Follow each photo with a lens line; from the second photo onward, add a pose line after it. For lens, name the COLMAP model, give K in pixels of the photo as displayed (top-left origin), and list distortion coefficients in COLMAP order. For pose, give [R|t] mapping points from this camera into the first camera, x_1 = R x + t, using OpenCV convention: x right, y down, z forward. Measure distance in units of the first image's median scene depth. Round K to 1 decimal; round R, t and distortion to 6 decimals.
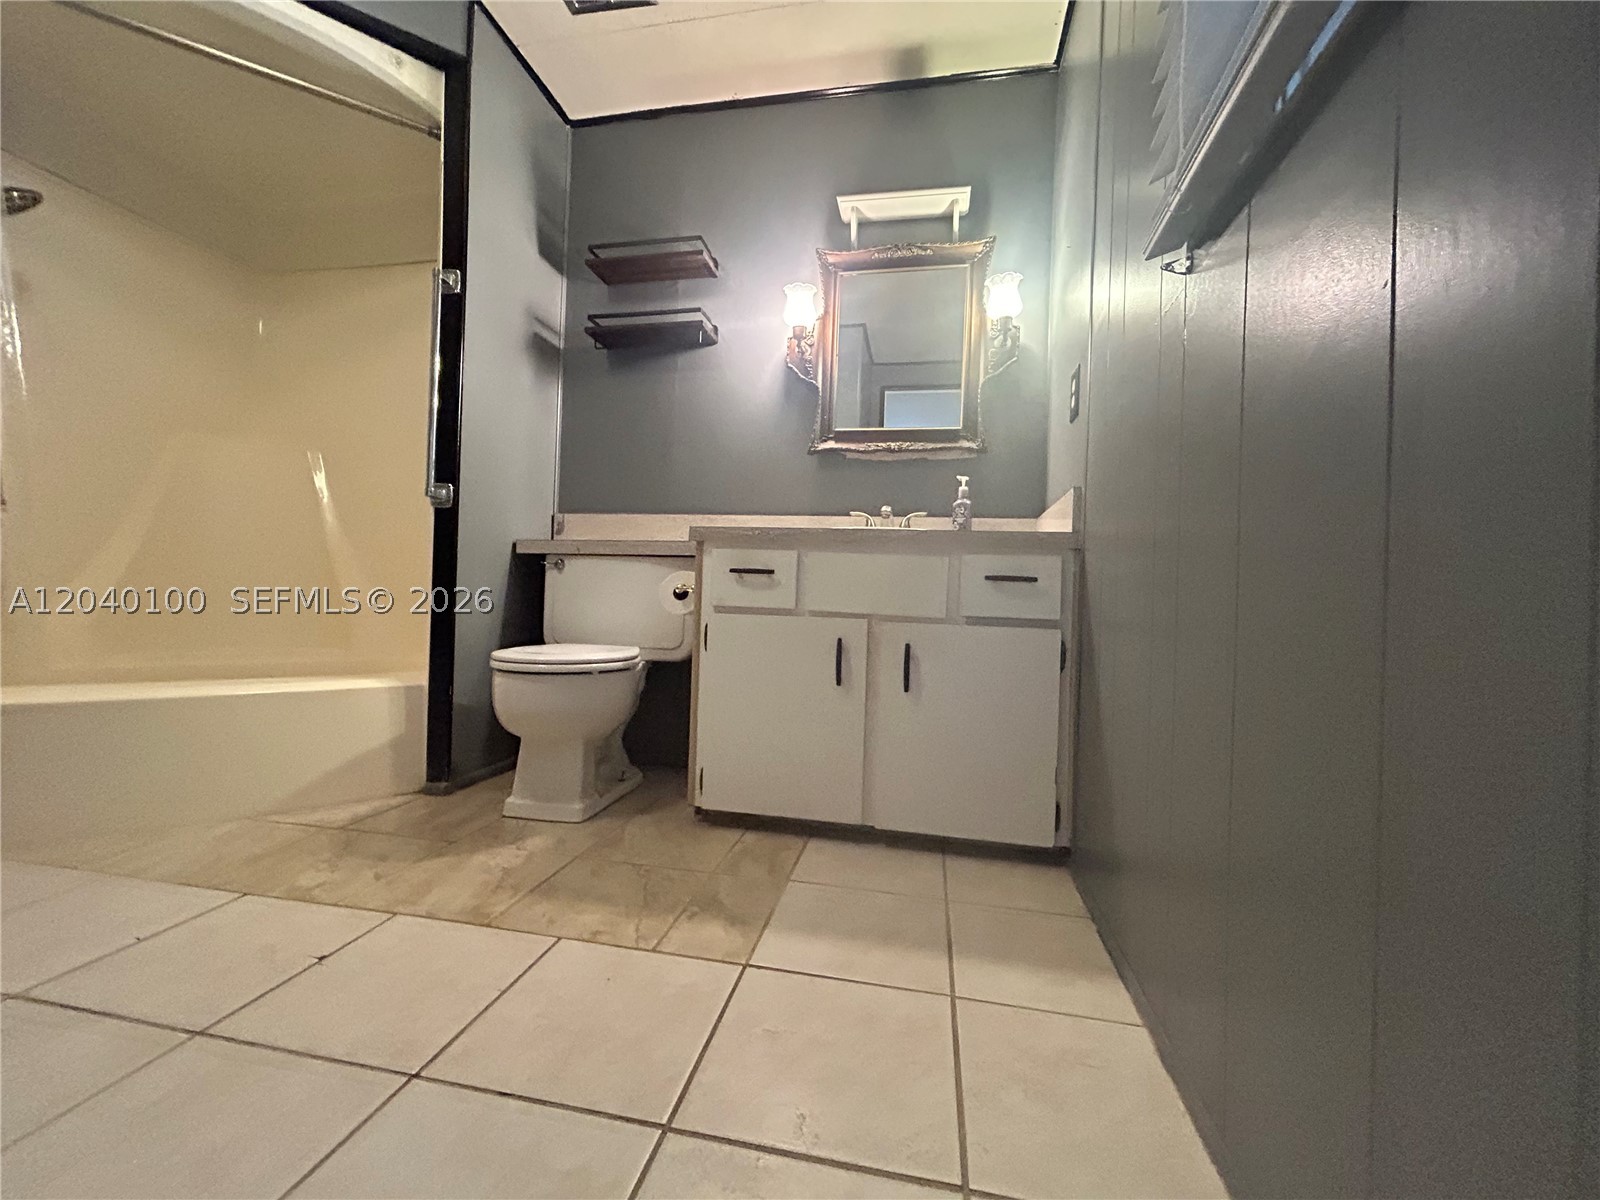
lens RADIAL K [[647.4, 0, 801.3], [0, 647.4, 597.2], [0, 0, 1]] dist [-0.003964, 0.001933]
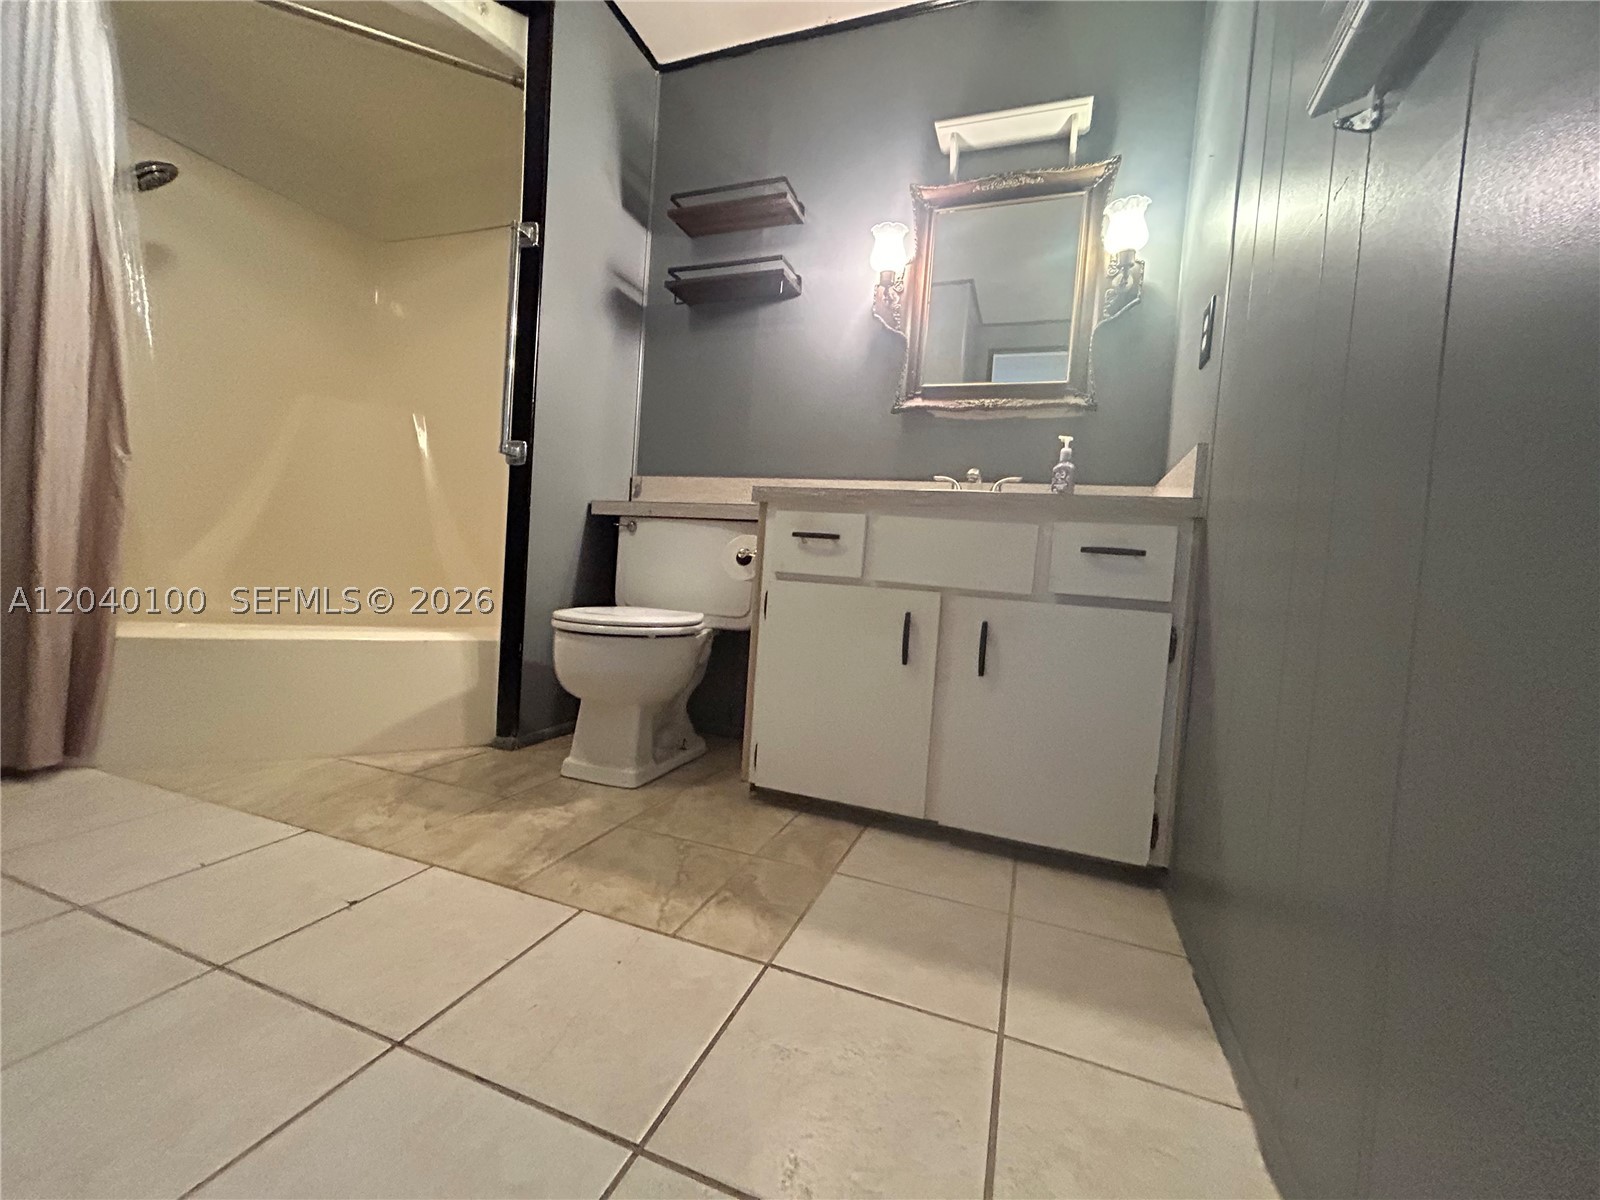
lens RADIAL K [[647.4, 0, 801.3], [0, 647.4, 597.2], [0, 0, 1]] dist [-0.003964, 0.001933]
pose [[0.986737, 0.042096, -0.156776, 0.045192], [-0.036717, 0.998639, 0.037050, 0.012322], [0.158122, -0.030803, 0.986939, 0.075122]]
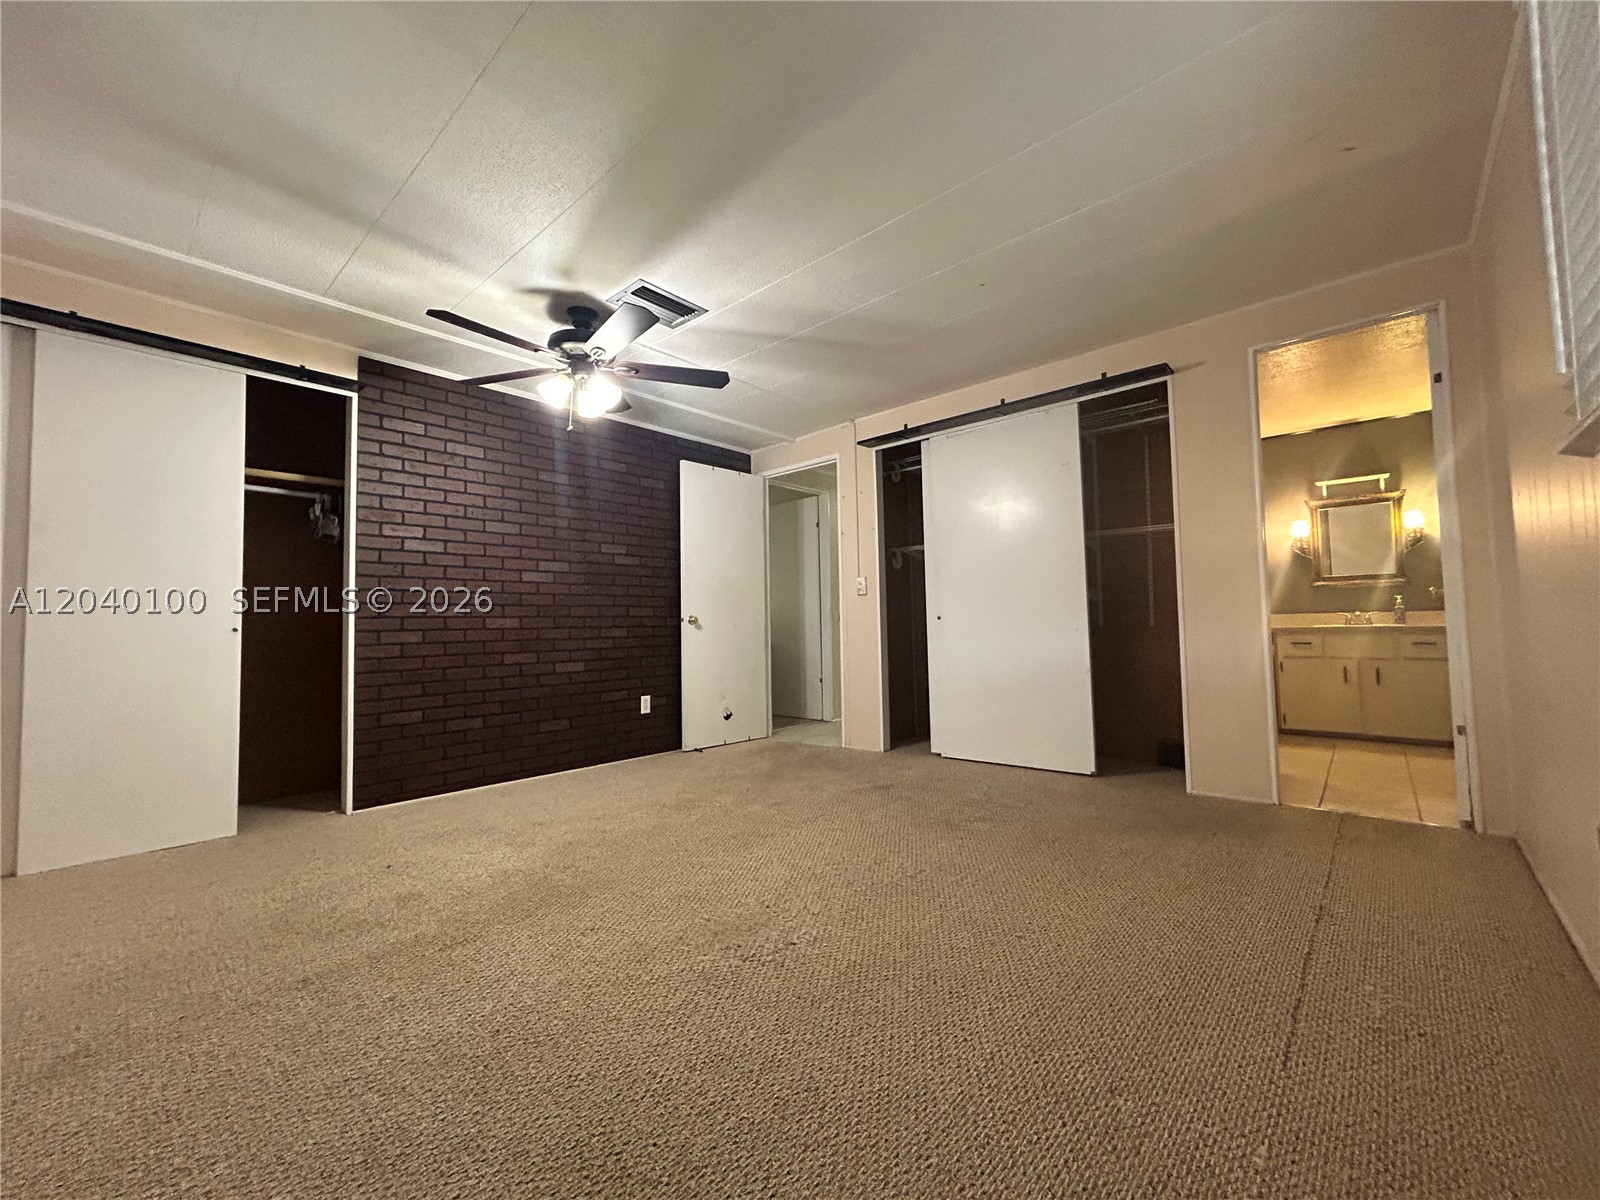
lens RADIAL K [[647.4, 0, 801.3], [0, 647.4, 597.2], [0, 0, 1]] dist [-0.003964, 0.001933]
pose [[0.857521, -0.076623, -0.508711, -0.439133], [0.046717, 0.996359, -0.071324, -0.125903], [0.512324, 0.037397, 0.857978, -2.248487]]
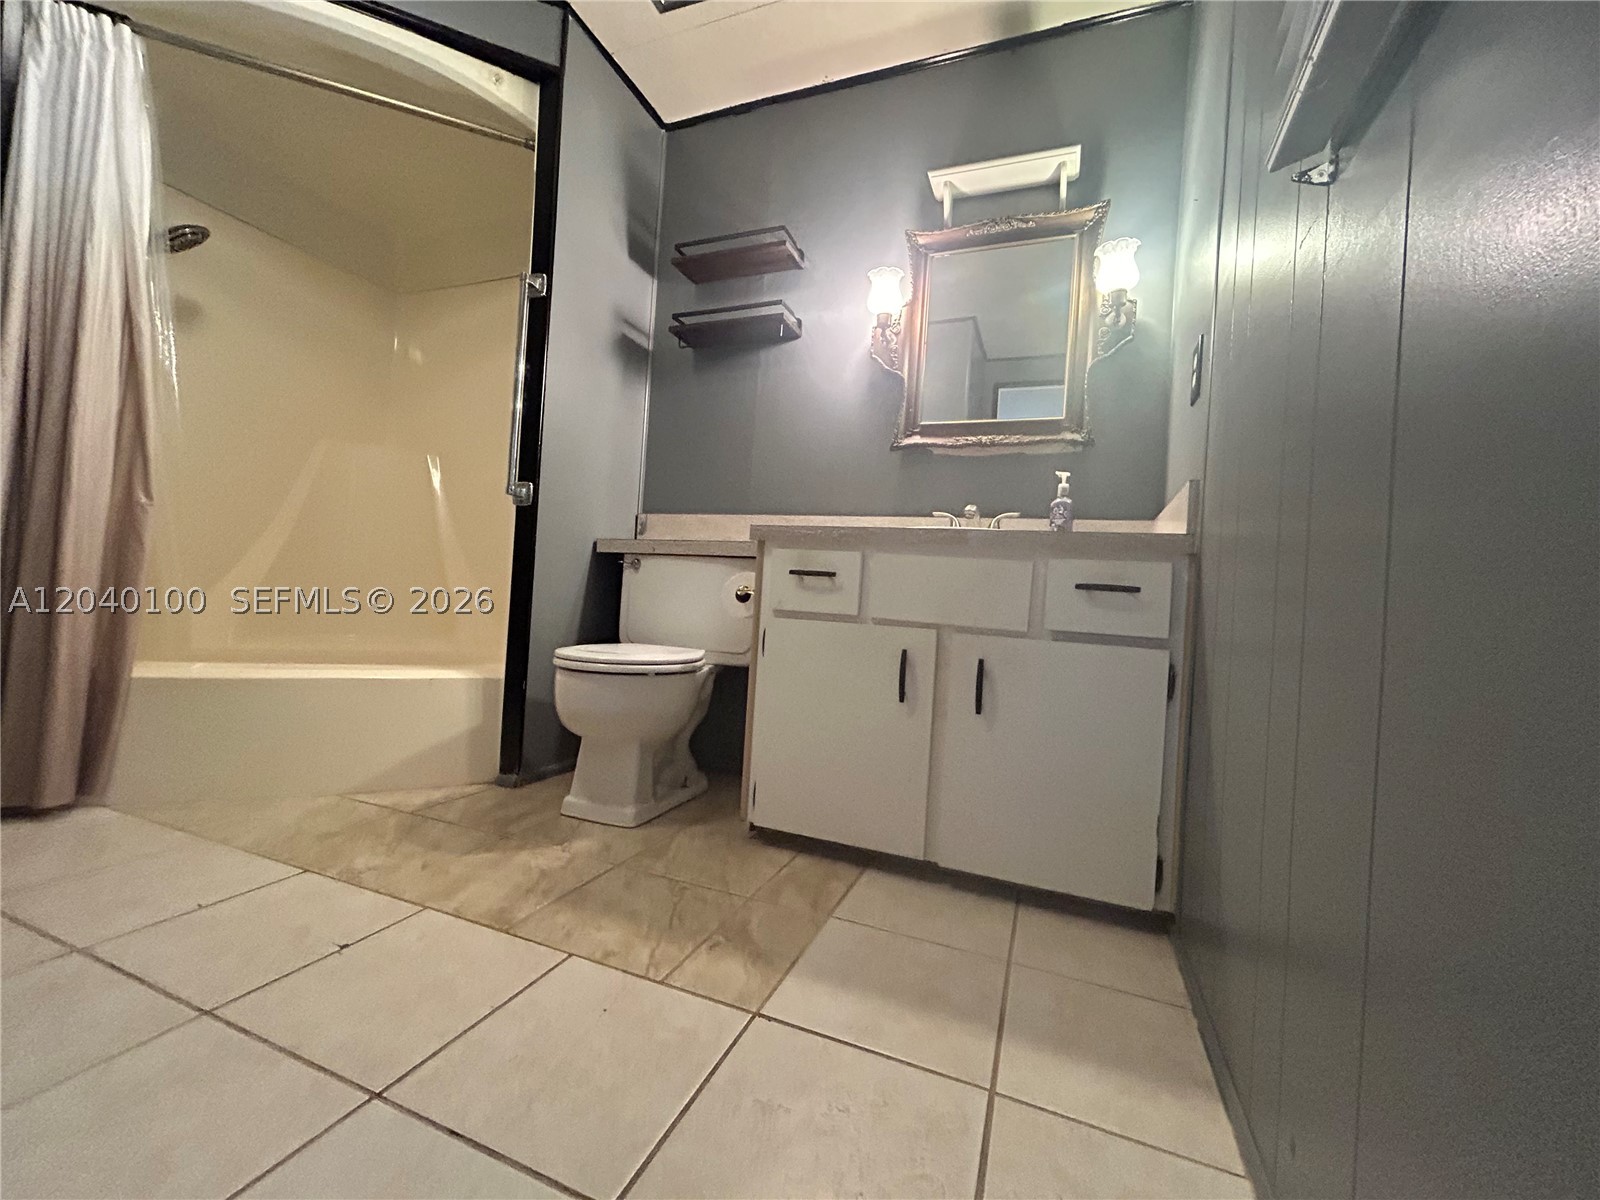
lens RADIAL K [[647.4, 0, 801.3], [0, 647.4, 597.2], [0, 0, 1]] dist [-0.003964, 0.001933]
pose [[0.983077, 0.027220, -0.181159, 0.067881], [-0.029437, 0.999521, -0.009559, 0.003019], [0.180812, 0.014730, 0.983407, 0.074953]]
